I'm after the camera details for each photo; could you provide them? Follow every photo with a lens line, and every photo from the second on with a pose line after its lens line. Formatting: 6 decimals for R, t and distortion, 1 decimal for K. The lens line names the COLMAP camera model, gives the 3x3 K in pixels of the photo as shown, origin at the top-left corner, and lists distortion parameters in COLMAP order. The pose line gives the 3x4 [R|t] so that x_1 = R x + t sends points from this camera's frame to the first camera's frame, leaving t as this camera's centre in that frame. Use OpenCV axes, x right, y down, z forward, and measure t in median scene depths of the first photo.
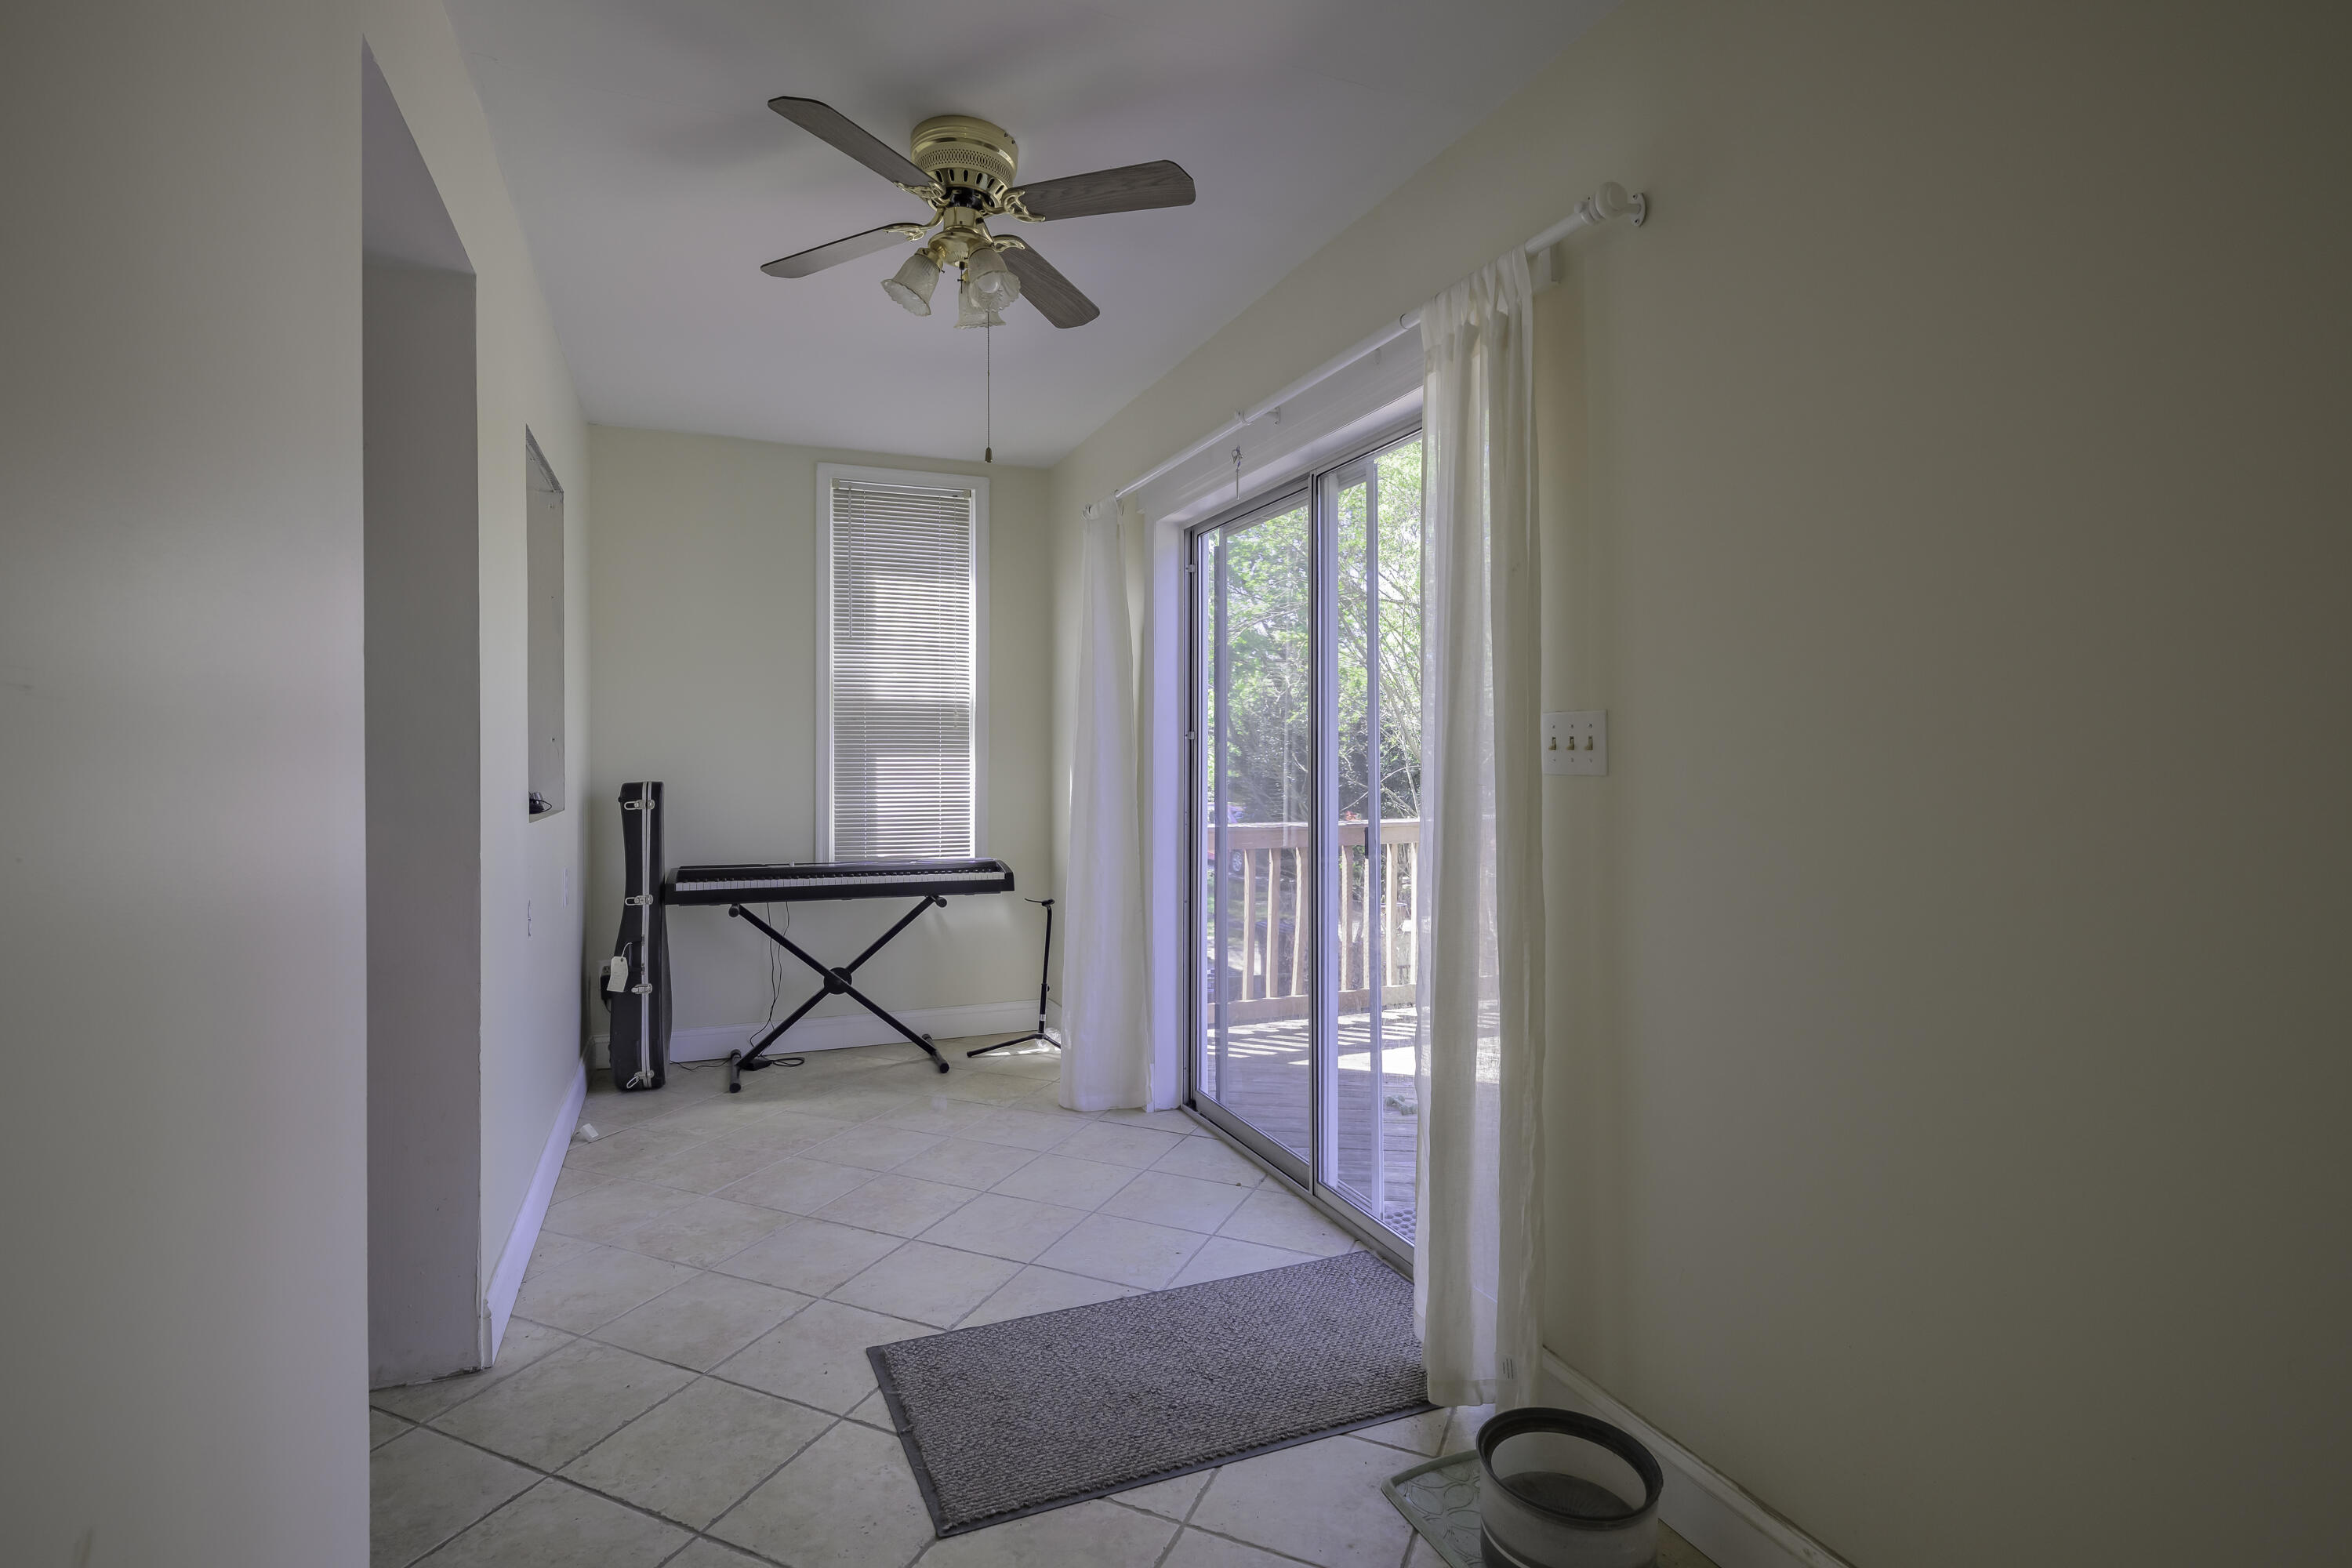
lens RADIAL K [[1139.4, 0, 1178.9], [0, 1139.4, 770.3], [0, 0, 1]] dist [-0.000130, -0.000587]
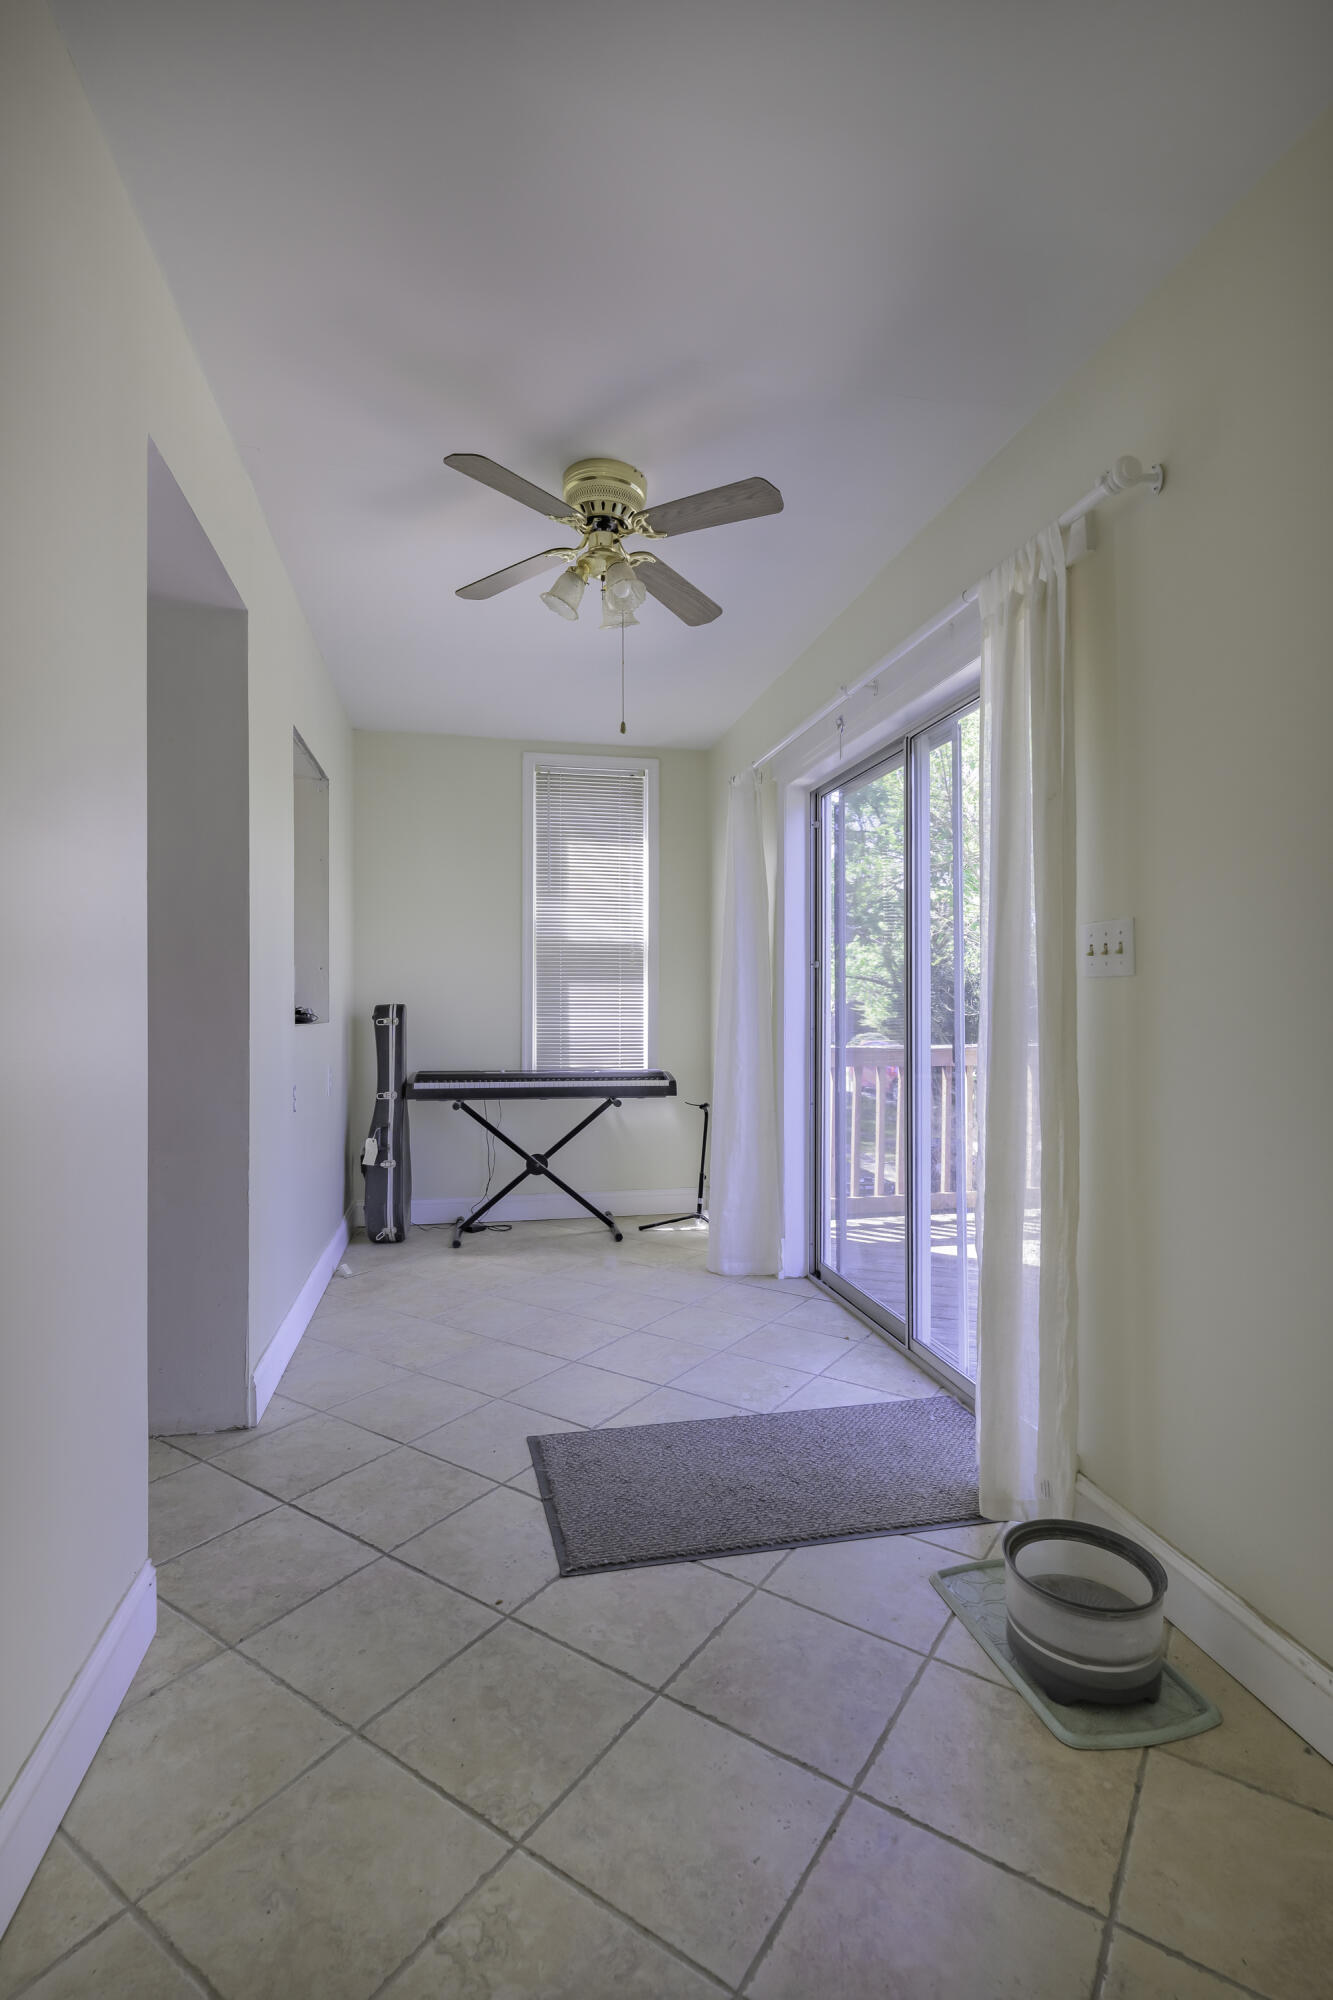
lens RADIAL K [[968.9, 0, 705.4], [0, 968.9, 1019.2], [0, 0, 1]] dist [-0.000130, -0.000587]
pose [[0.984975, 0.001685, -0.172687, 0.108053], [-0.002873, 0.999974, -0.006633, 0.051192], [0.172671, 0.007029, 0.984954, -0.029728]]
